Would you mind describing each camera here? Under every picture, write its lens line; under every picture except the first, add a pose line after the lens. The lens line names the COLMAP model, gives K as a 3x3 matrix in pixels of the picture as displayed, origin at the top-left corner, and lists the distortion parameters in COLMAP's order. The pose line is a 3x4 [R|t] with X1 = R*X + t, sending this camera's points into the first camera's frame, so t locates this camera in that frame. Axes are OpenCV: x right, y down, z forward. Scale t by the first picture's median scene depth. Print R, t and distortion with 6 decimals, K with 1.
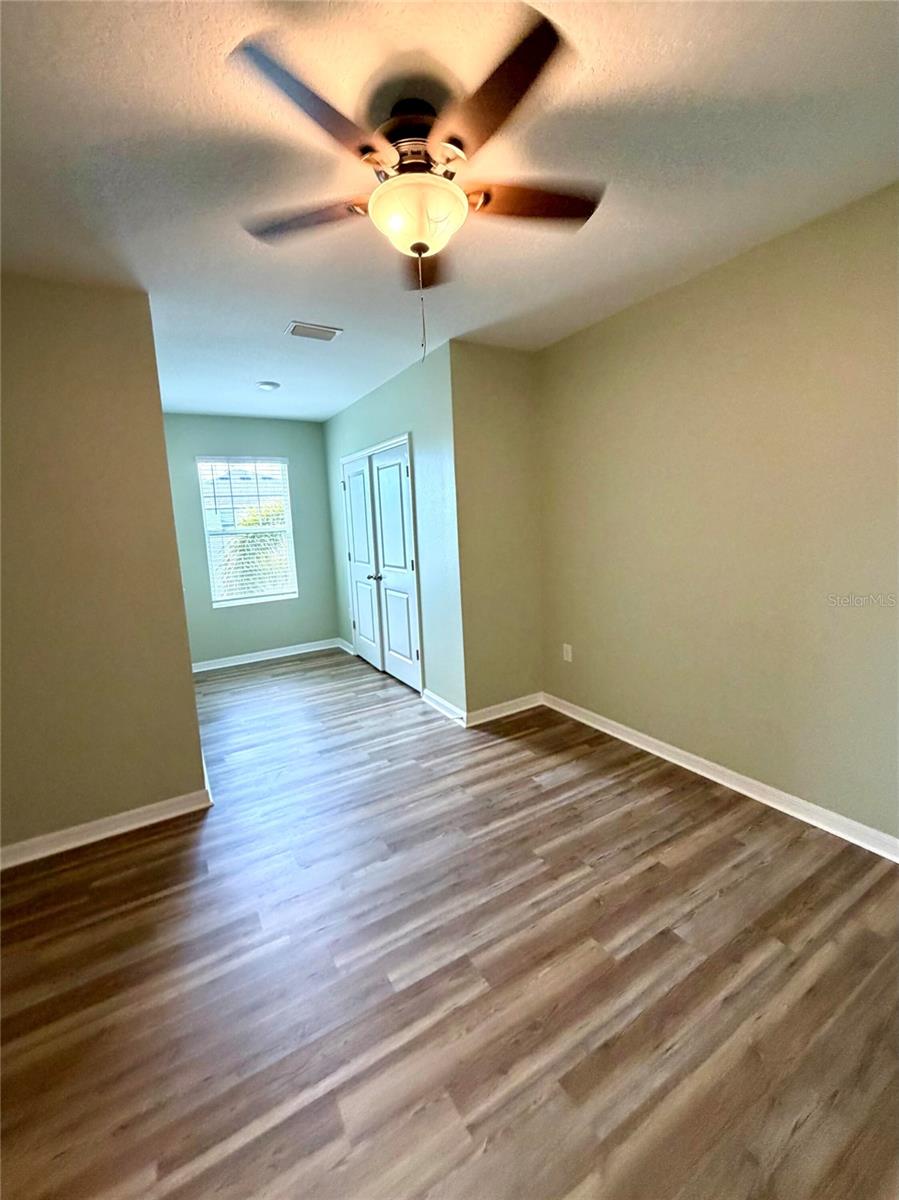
lens RADIAL K [[485.8, 0, 456.5], [0, 485.8, 599.6], [0, 0, 1]] dist [0.000184, 0.000100]
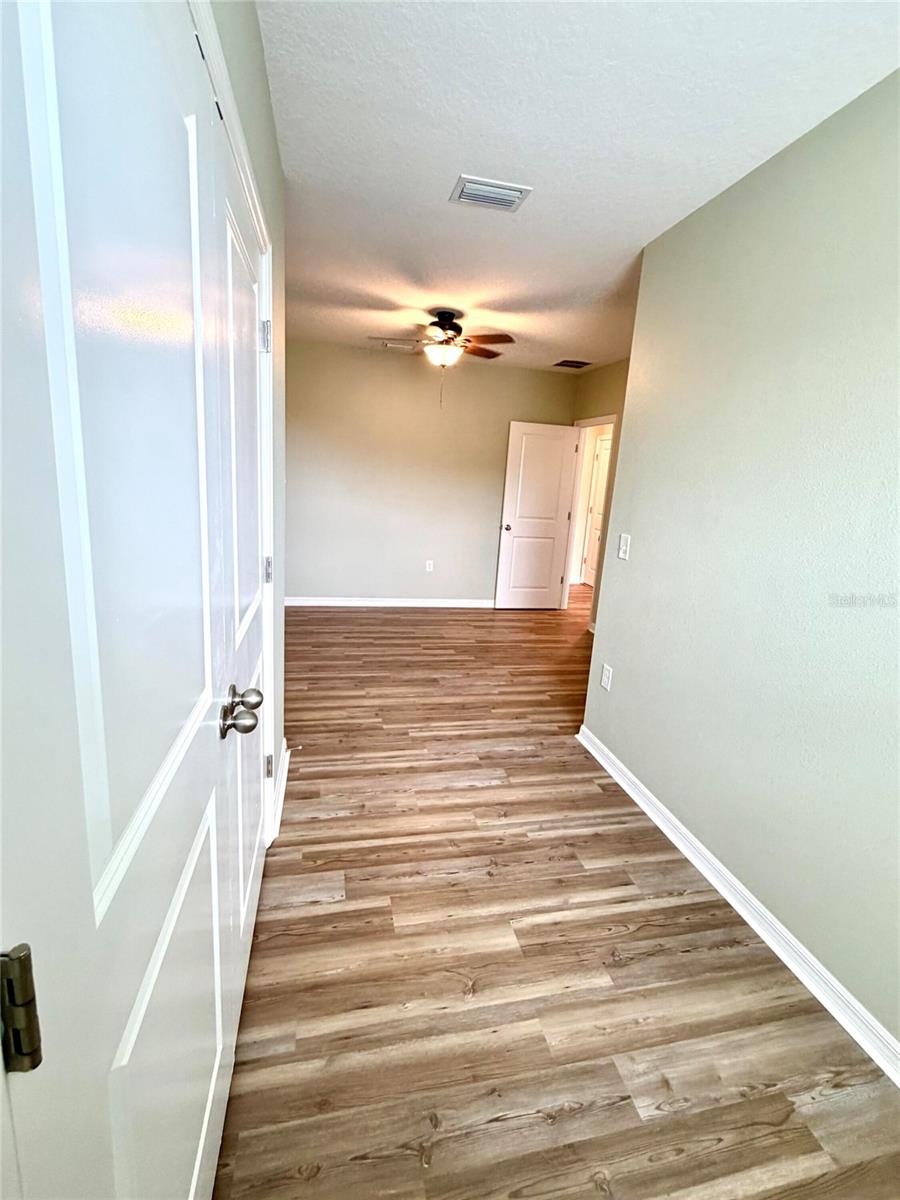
lens RADIAL K [[521.5, 0, 450.0], [0, 521.5, 600.0], [0, 0, 1]] dist [-0.000399, -0.000144]
pose [[-0.946011, -0.088297, 0.311876, -0.811689], [0.037485, 0.925923, 0.375847, -0.434042], [-0.321960, 0.367247, -0.872624, 2.839231]]
